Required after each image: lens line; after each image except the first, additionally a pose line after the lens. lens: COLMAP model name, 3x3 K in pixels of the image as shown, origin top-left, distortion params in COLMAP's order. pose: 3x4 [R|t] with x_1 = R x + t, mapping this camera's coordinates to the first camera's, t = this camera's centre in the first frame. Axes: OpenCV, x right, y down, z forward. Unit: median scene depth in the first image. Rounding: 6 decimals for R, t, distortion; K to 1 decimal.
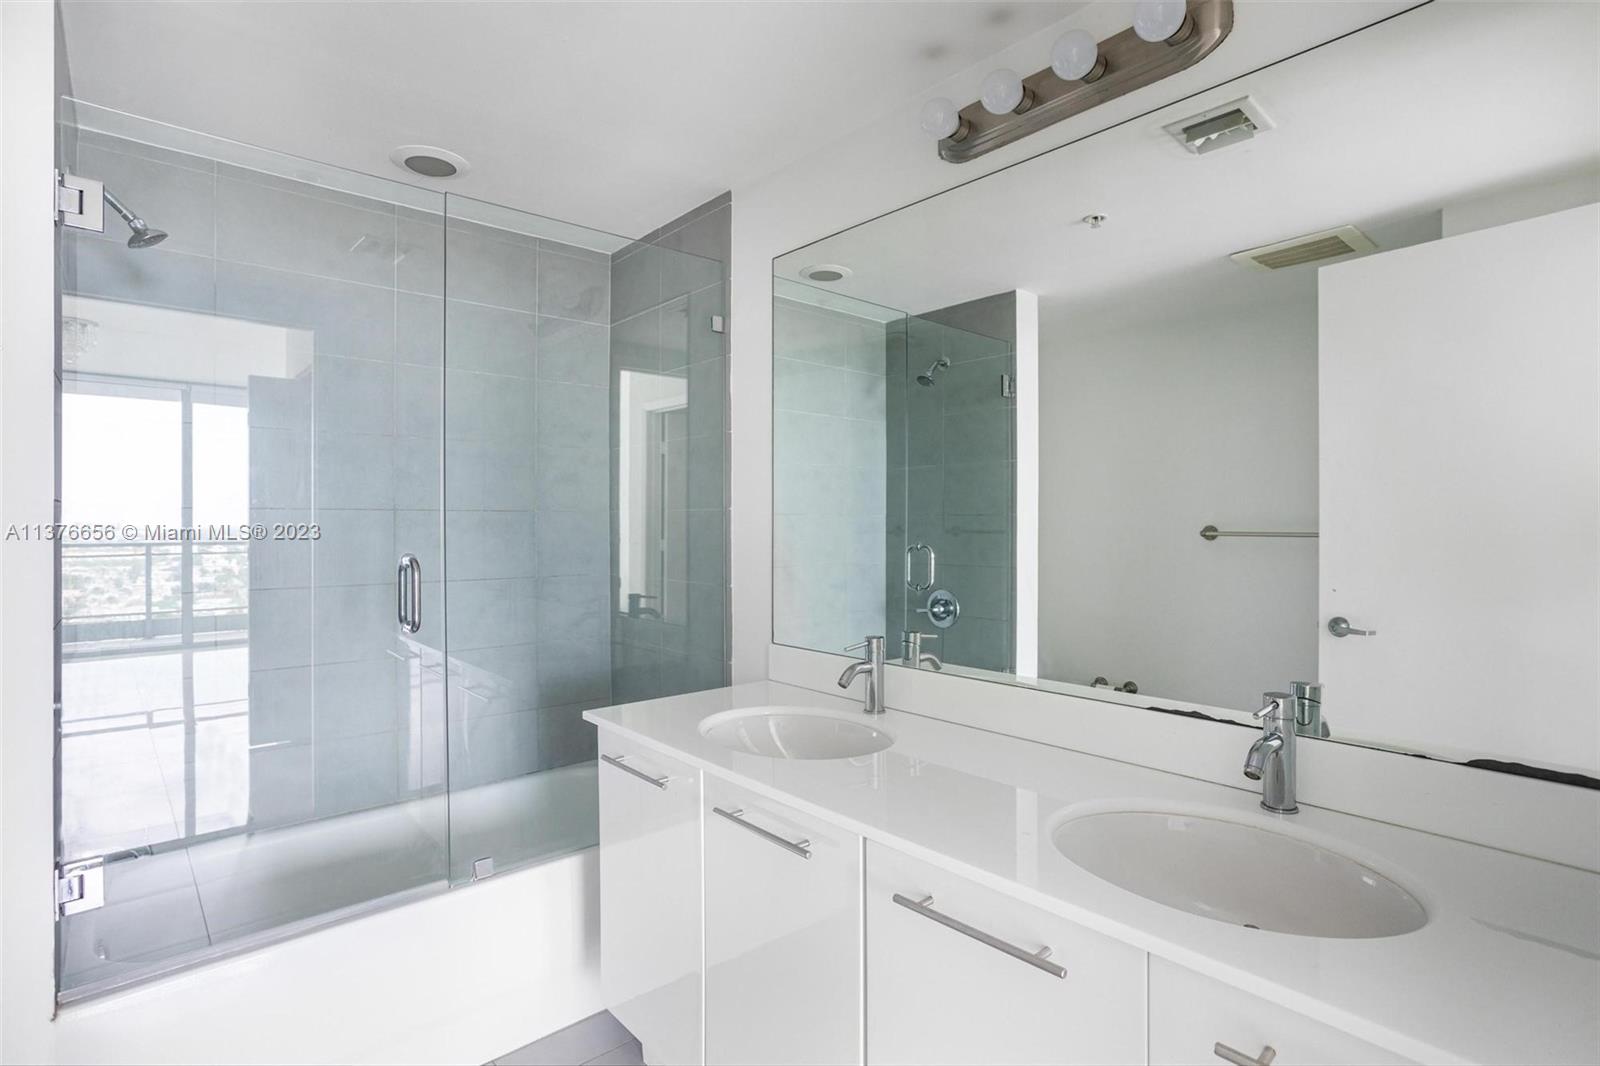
lens RADIAL K [[792.8, 0, 793.4], [0, 792.8, 519.9], [0, 0, 1]] dist [-0.047934, 0.031286]
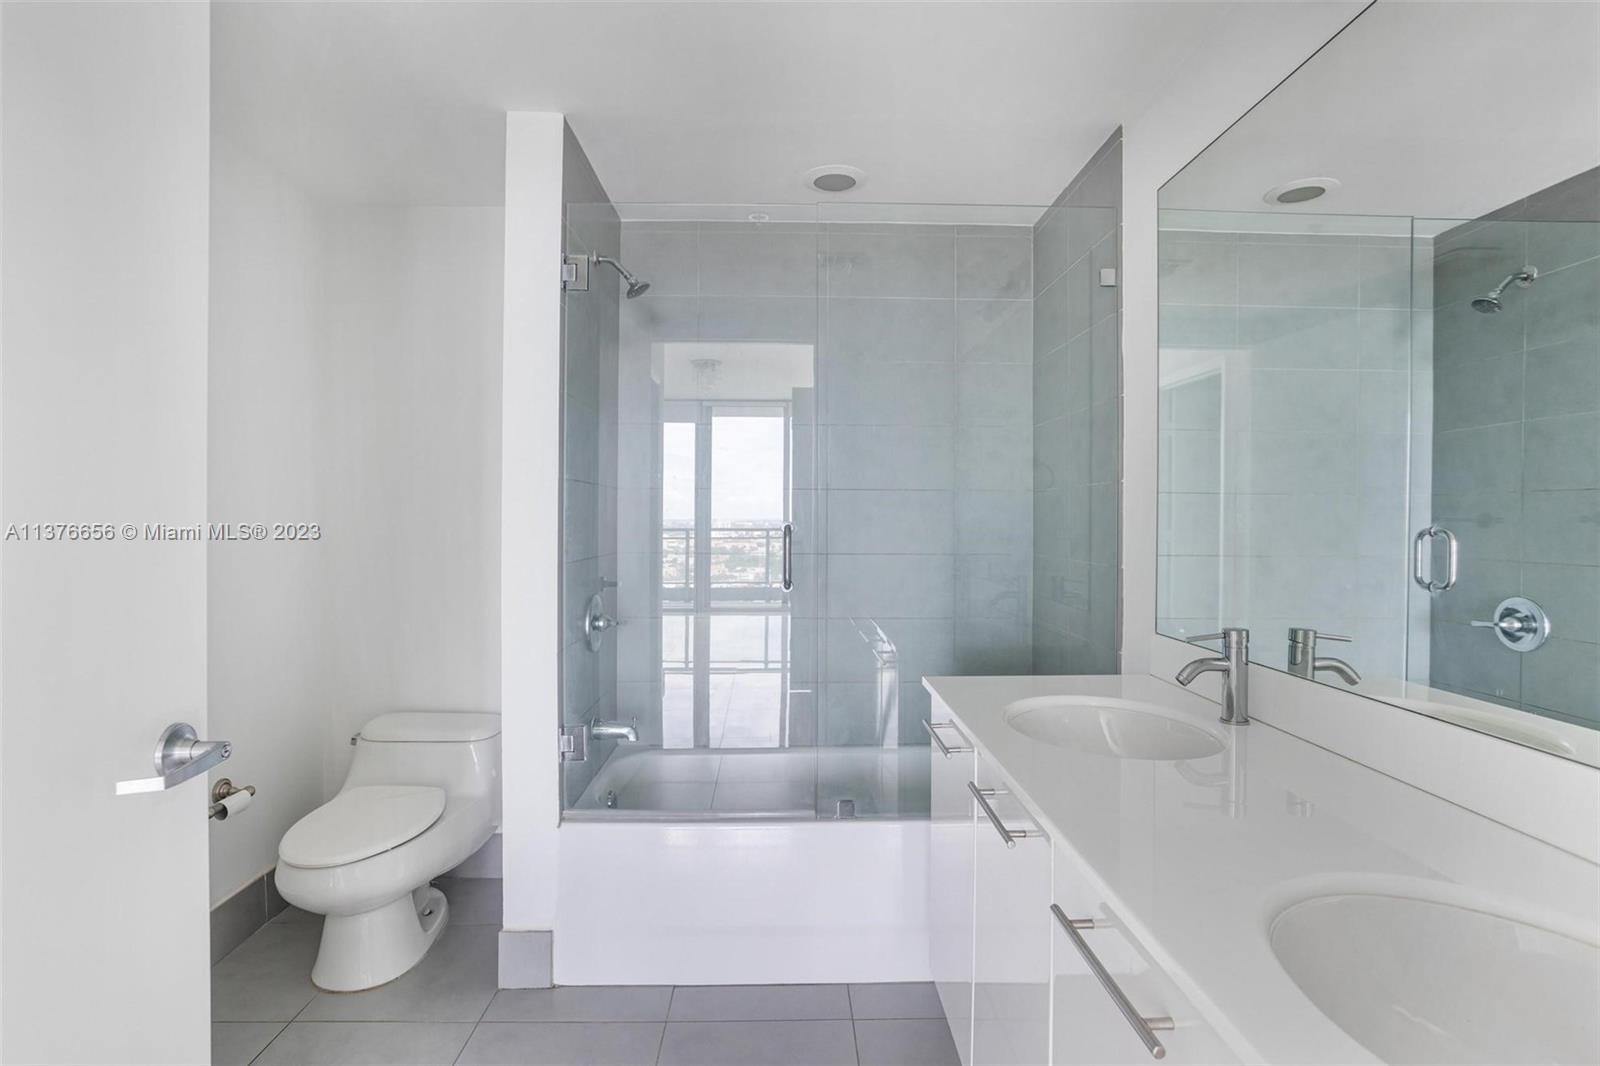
lens RADIAL K [[792.8, 0, 793.4], [0, 792.8, 519.9], [0, 0, 1]] dist [-0.047934, 0.031286]
pose [[0.772527, 0.006880, -0.634944, 0.183366], [-0.003084, 0.999970, 0.007083, 0.022797], [0.634974, -0.003513, 0.772526, 0.070811]]
